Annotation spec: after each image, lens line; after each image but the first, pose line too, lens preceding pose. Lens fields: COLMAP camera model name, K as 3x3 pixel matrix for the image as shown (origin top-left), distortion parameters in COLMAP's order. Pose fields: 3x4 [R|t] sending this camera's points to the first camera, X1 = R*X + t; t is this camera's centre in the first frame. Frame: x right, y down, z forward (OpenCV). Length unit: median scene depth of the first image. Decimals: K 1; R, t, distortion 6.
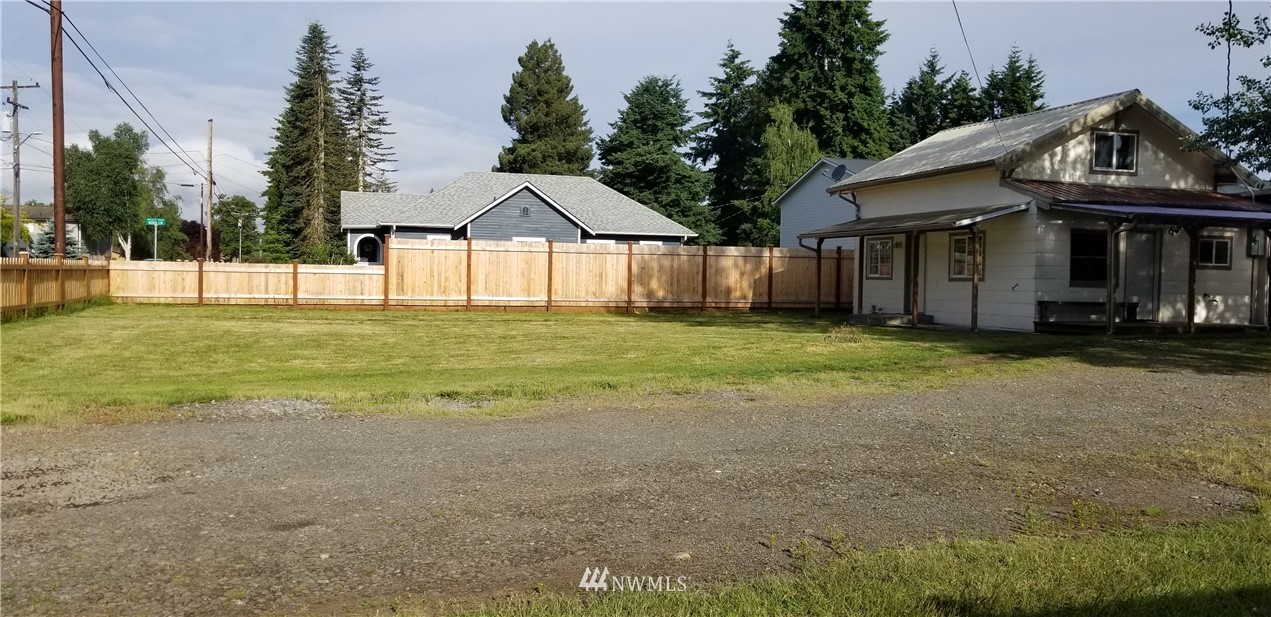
lens RADIAL K [[997.5, 0, 621.0], [0, 997.5, 295.7], [0, 0, 1]] dist [0.079356, -0.116896]
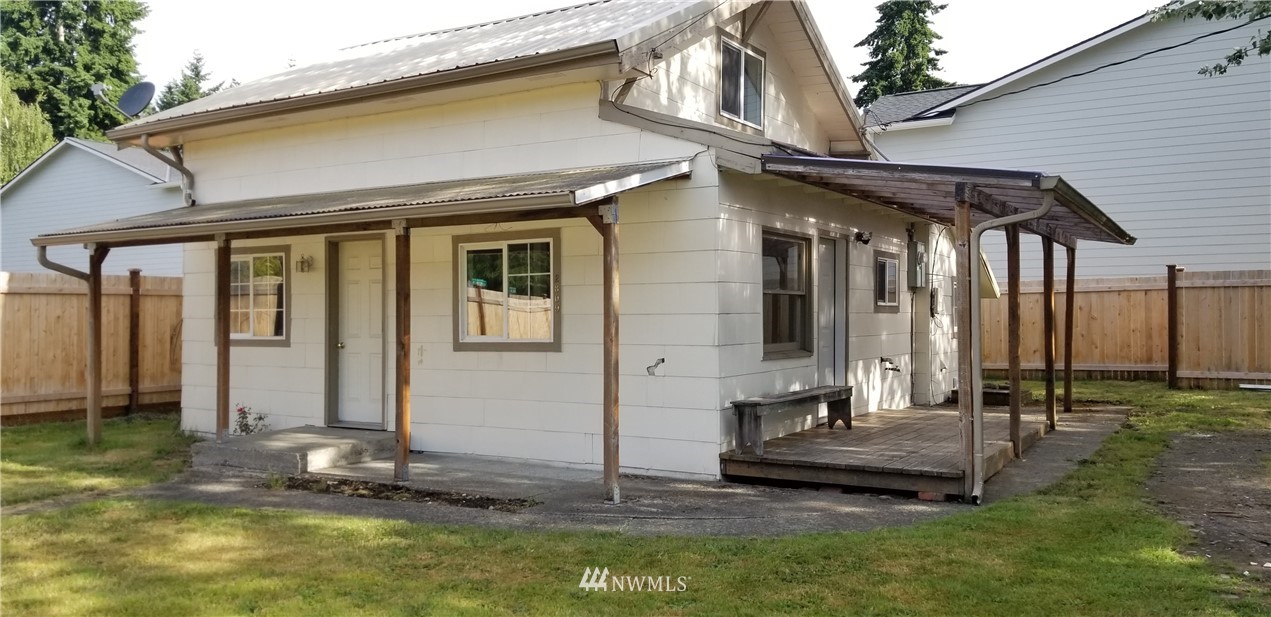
lens RADIAL K [[997.5, 0, 621.0], [0, 997.5, 295.7], [0, 0, 1]] dist [0.079356, -0.116896]
pose [[0.758092, -0.007712, 0.652102, 0.084994], [0.029291, 0.999324, -0.022233, -0.020424], [-0.651490, 0.035956, 0.757805, 0.504924]]
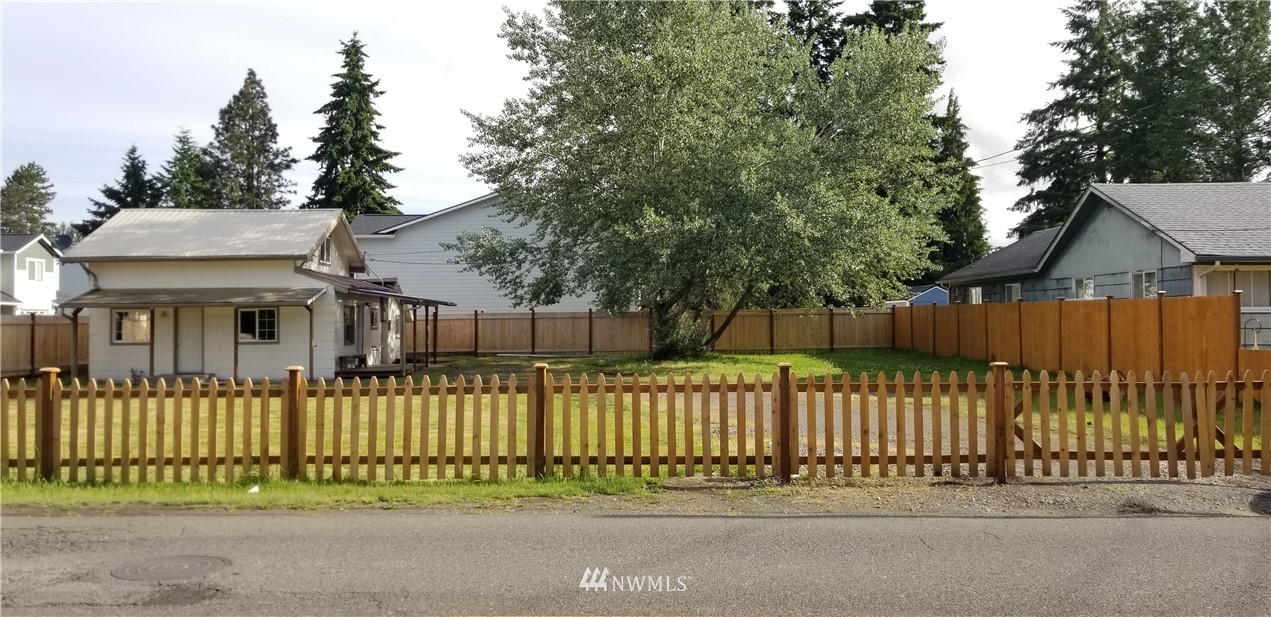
lens RADIAL K [[997.5, 0, 621.0], [0, 997.5, 295.7], [0, 0, 1]] dist [0.079356, -0.116896]
pose [[0.304480, 0.003308, 0.952513, -0.569294], [0.030407, 0.999451, -0.013191, -0.034889], [-0.952033, 0.032980, 0.304213, 0.127481]]
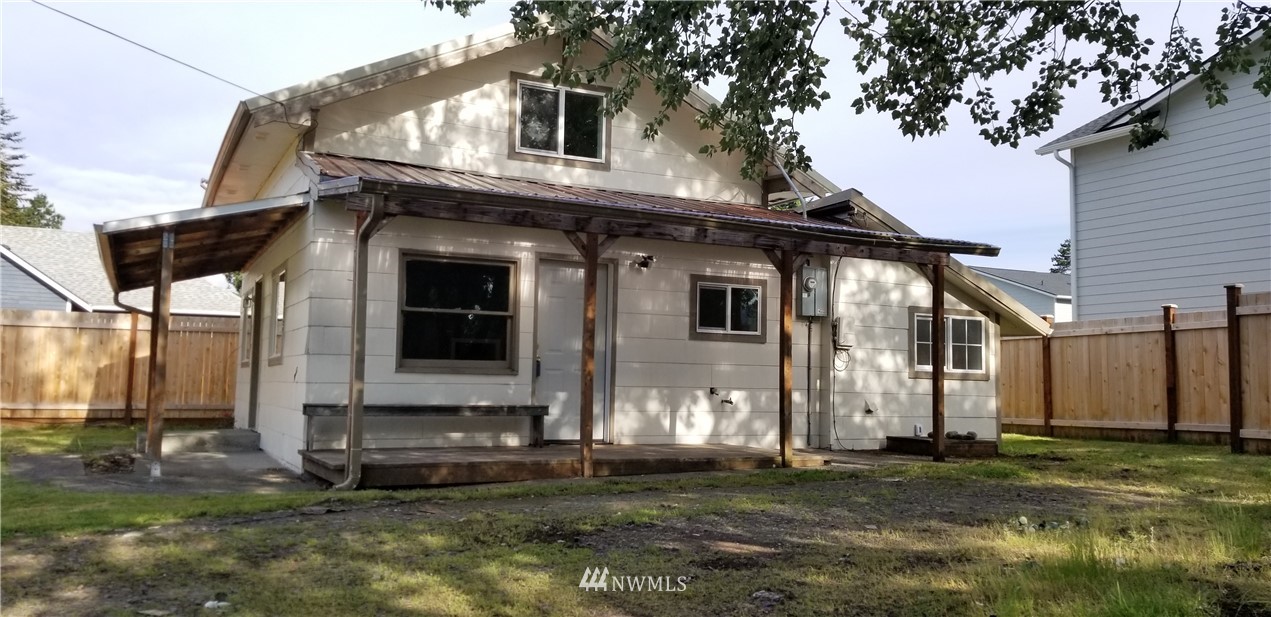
lens RADIAL K [[997.5, 0, 621.0], [0, 997.5, 295.7], [0, 0, 1]] dist [0.079356, -0.116896]
pose [[0.990832, 0.012208, 0.134545, 0.342722], [0.002081, 0.994411, -0.105554, 0.003522], [-0.135081, 0.104867, 0.985270, 0.370001]]
